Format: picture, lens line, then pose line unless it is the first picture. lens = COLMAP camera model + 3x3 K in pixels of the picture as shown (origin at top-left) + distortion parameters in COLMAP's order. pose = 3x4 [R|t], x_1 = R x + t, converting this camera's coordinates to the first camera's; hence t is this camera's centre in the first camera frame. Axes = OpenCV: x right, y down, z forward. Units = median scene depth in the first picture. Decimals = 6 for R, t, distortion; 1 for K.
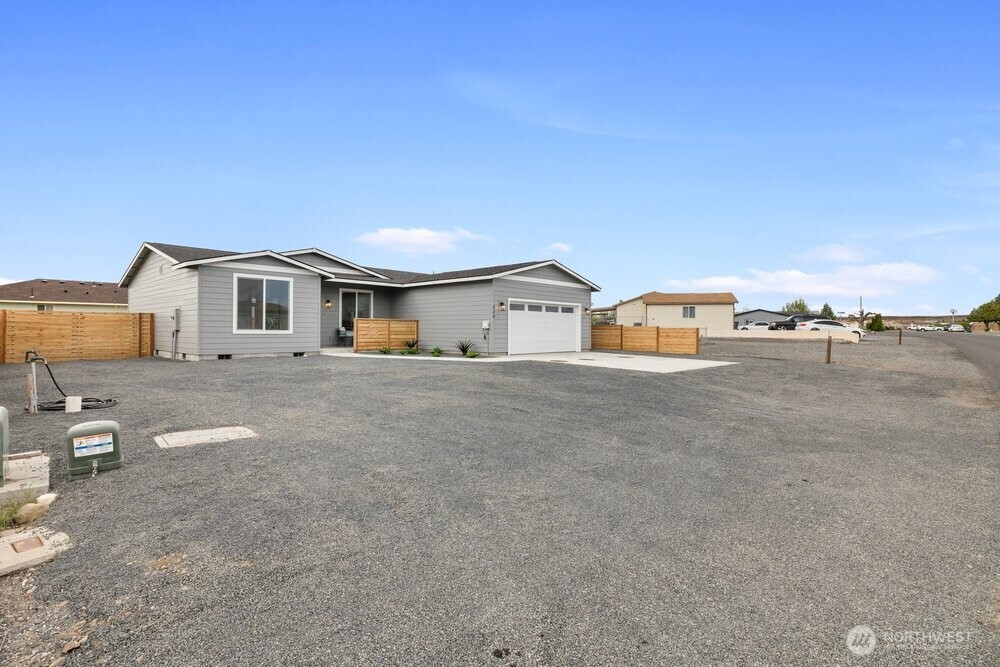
lens RADIAL K [[487.6, 0, 491.4], [0, 487.6, 329.8], [0, 0, 1]] dist [-0.001980, -0.000135]
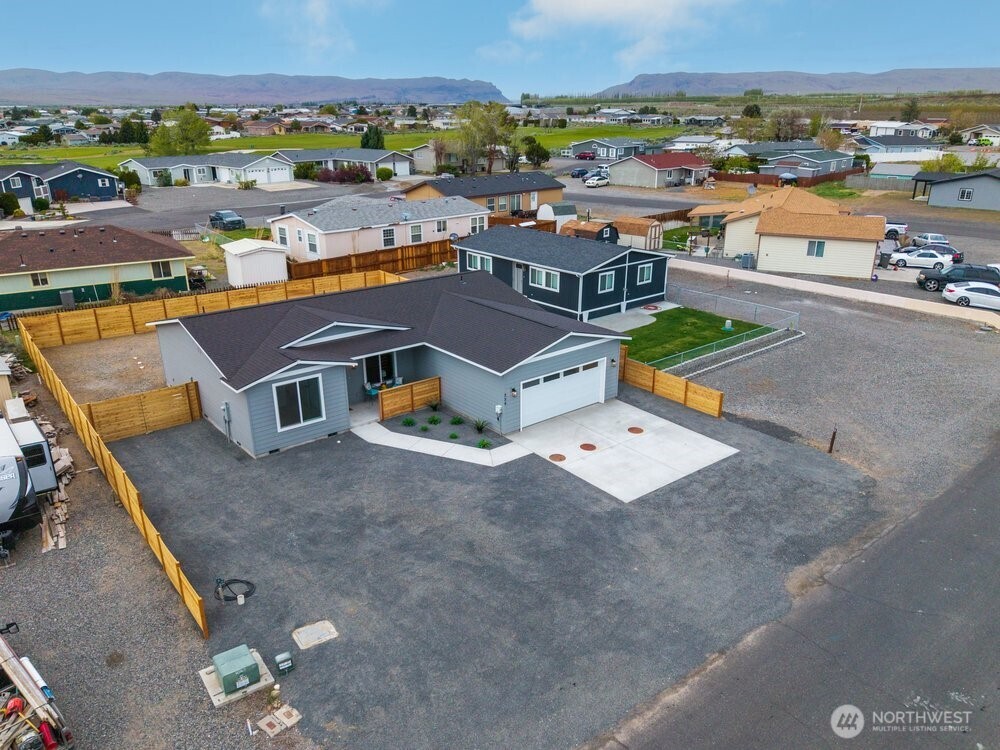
lens RADIAL K [[745.0, 0, 513.5], [0, 745.0, 410.2], [0, 0, 1]] dist [0.054303, -0.080497]
pose [[0.994108, 0.035133, -0.102538, 0.186935], [0.006101, 0.926375, 0.376553, -0.617297], [0.108218, -0.374961, 0.920703, -0.500115]]
